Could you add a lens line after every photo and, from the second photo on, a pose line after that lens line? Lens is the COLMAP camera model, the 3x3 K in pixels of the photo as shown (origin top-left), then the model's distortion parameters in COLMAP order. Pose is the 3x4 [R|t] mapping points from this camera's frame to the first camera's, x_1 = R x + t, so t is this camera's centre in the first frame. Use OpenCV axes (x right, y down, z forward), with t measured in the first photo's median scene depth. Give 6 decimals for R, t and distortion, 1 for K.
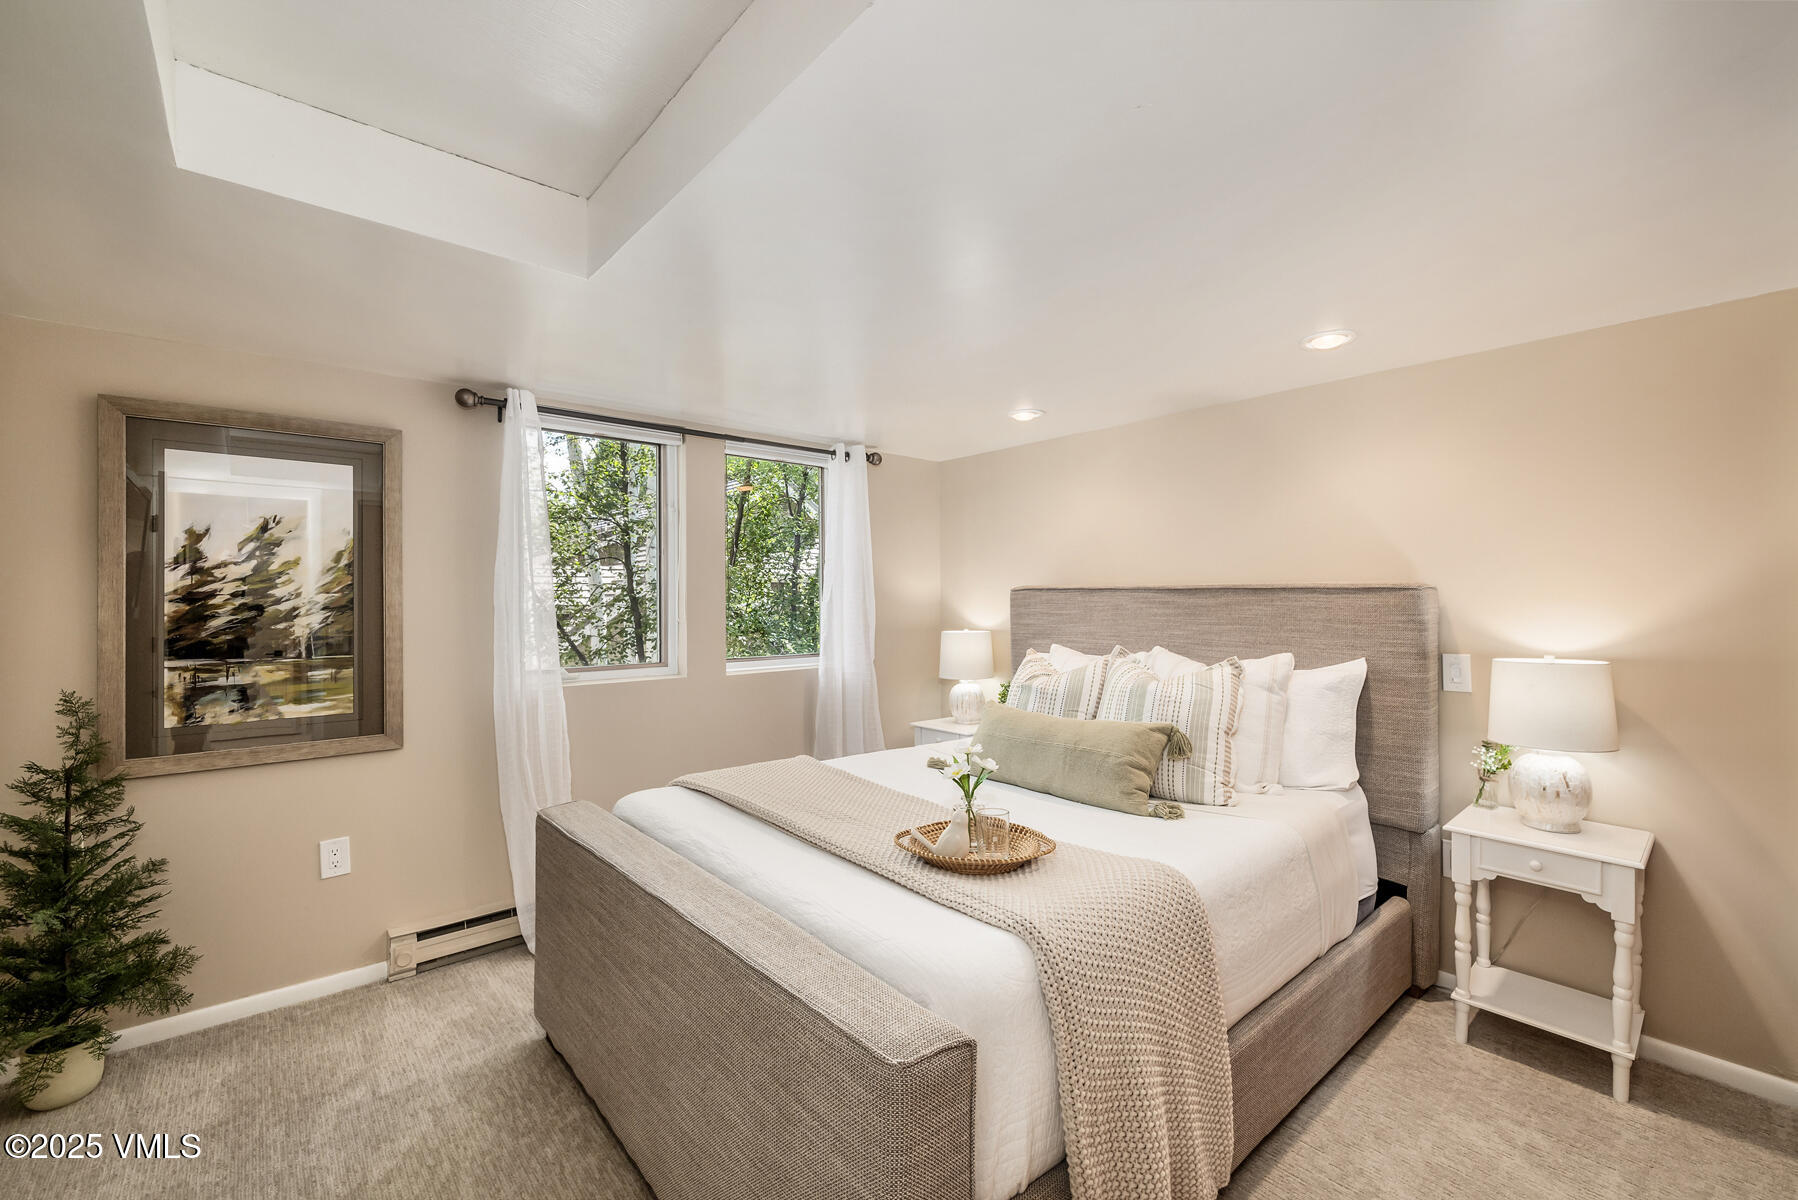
lens RADIAL K [[761.3, 0, 895.1], [0, 761.3, 596.3], [0, 0, 1]] dist [-0.001050, -0.000216]
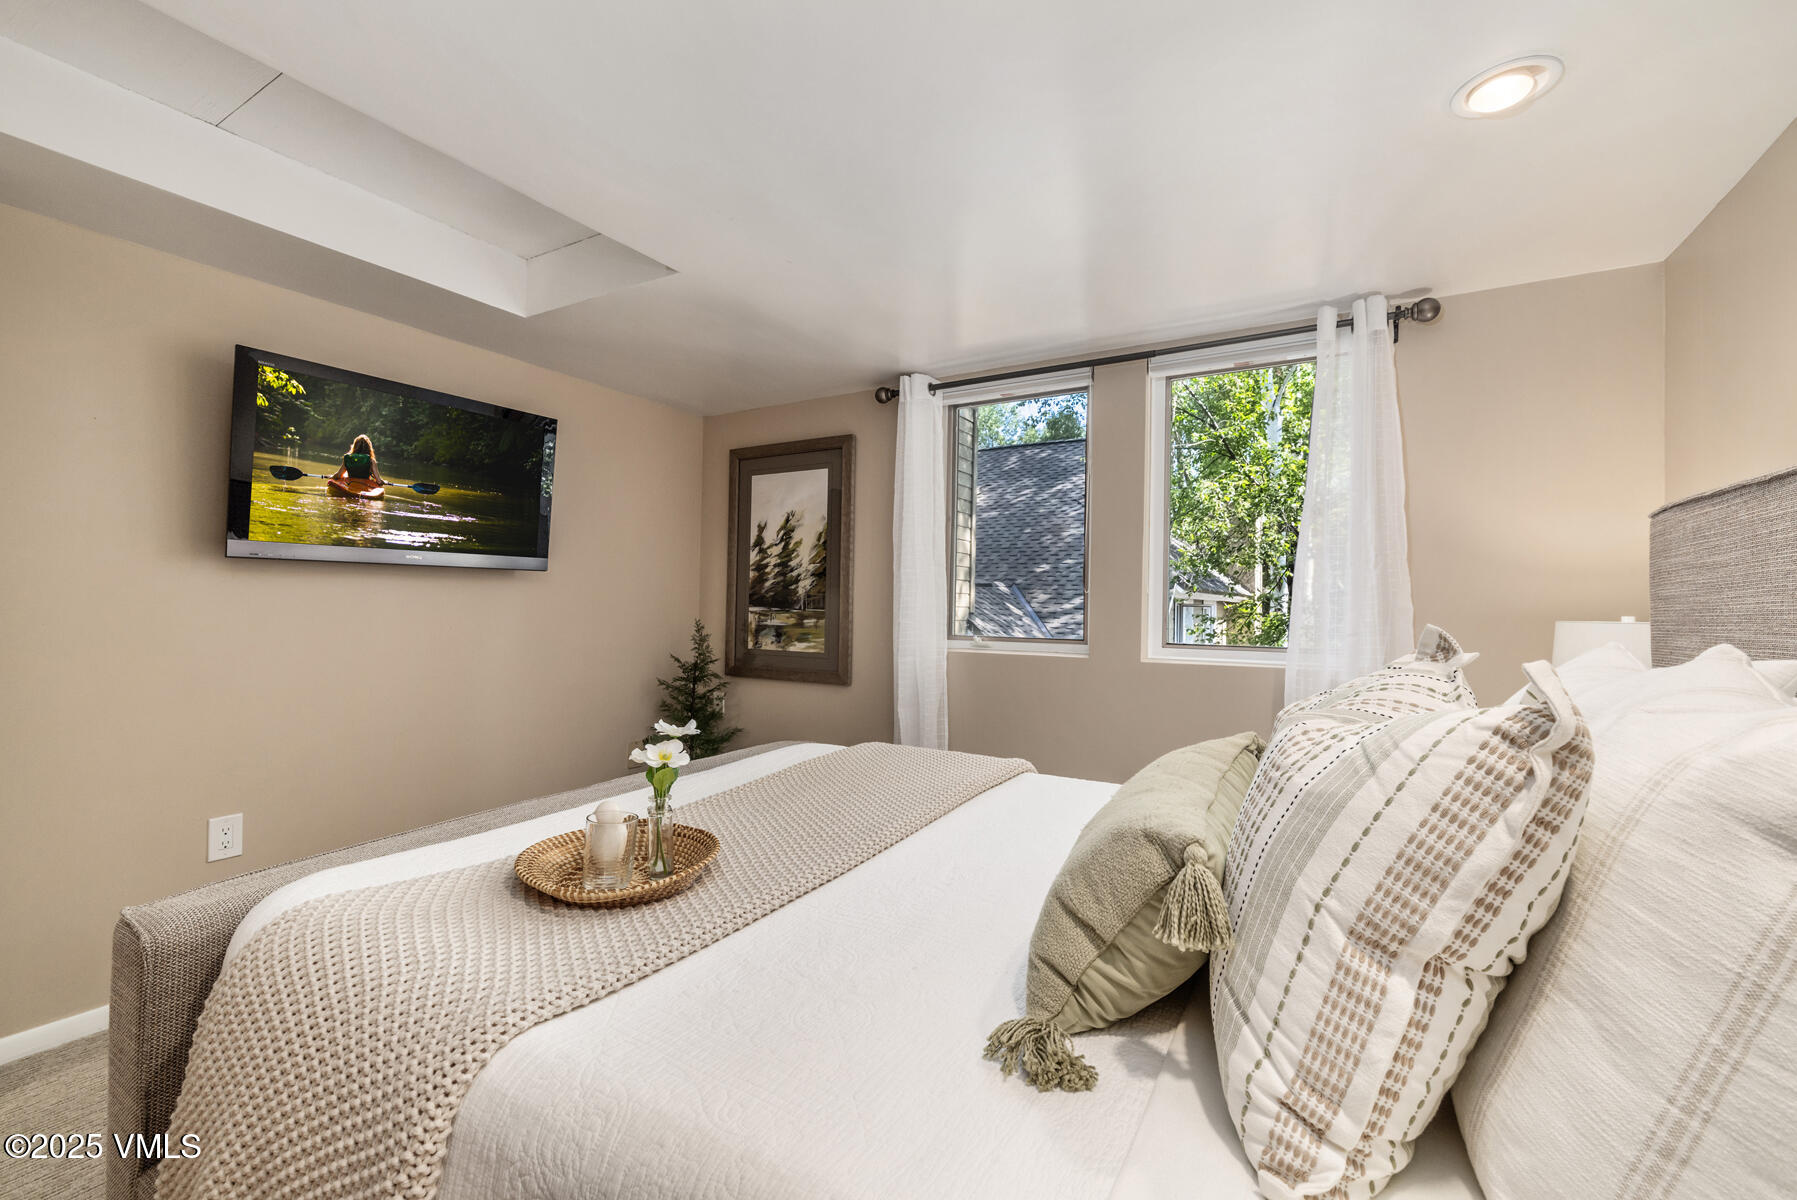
lens RADIAL K [[760.9, 0, 892.5], [0, 760.9, 595.7], [0, 0, 1]] dist [-0.001050, -0.000216]
pose [[0.311771, 0.002174, -0.950155, 0.622400], [-0.008112, 0.999967, -0.000374, 0.054604], [0.950123, 0.007824, 0.311778, 0.728067]]
